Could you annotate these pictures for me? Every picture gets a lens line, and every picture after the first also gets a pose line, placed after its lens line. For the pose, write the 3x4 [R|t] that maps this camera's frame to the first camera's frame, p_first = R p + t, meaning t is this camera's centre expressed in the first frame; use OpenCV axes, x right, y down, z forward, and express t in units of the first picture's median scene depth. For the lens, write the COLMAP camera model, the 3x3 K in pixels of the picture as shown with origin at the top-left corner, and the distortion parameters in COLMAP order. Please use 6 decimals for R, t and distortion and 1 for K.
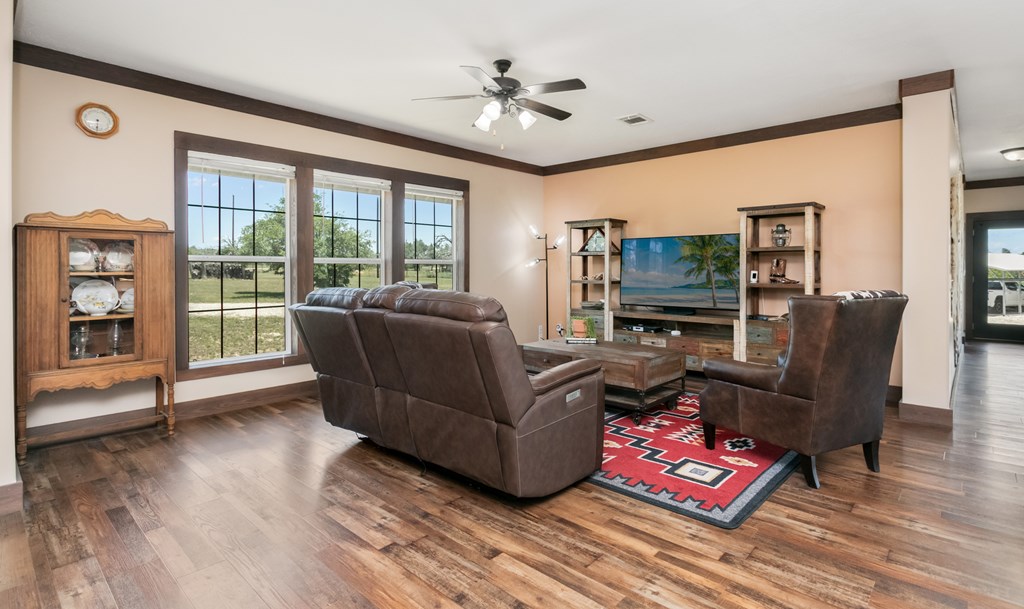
lens RADIAL K [[504.3, 0, 511.1], [0, 504.3, 270.1], [0, 0, 1]] dist [-0.000188, -0.000021]
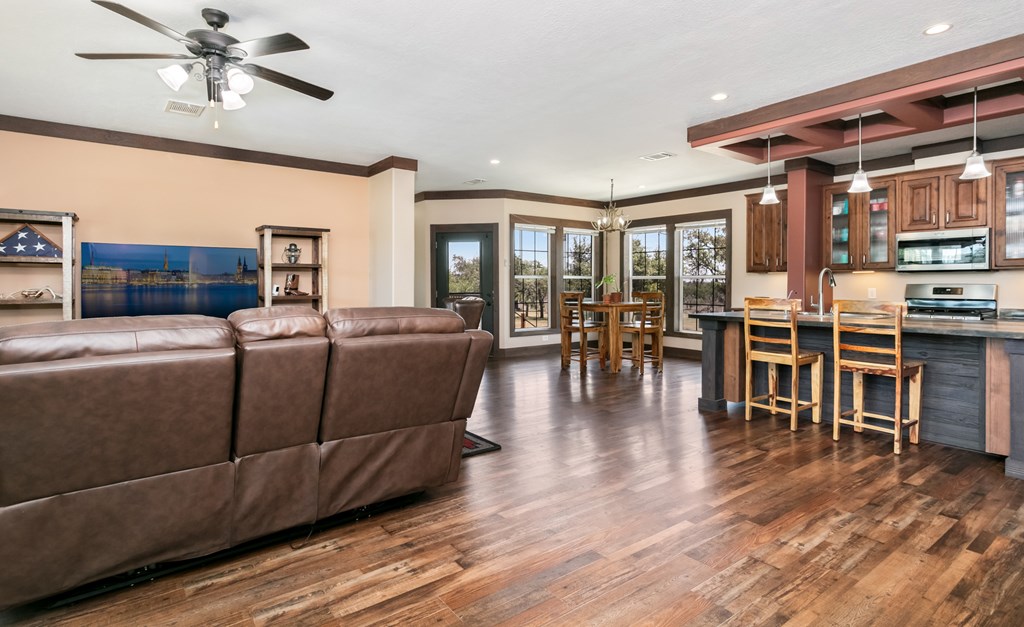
lens RADIAL K [[507.6, 0, 510.9], [0, 507.6, 286.1], [0, 0, 1]] dist [0.001067, 0.000099]
pose [[0.187117, -0.004946, 0.982325, -0.933544], [-0.001176, 0.999985, 0.005258, -0.003141], [-0.982337, -0.002139, 0.187108, 0.556280]]
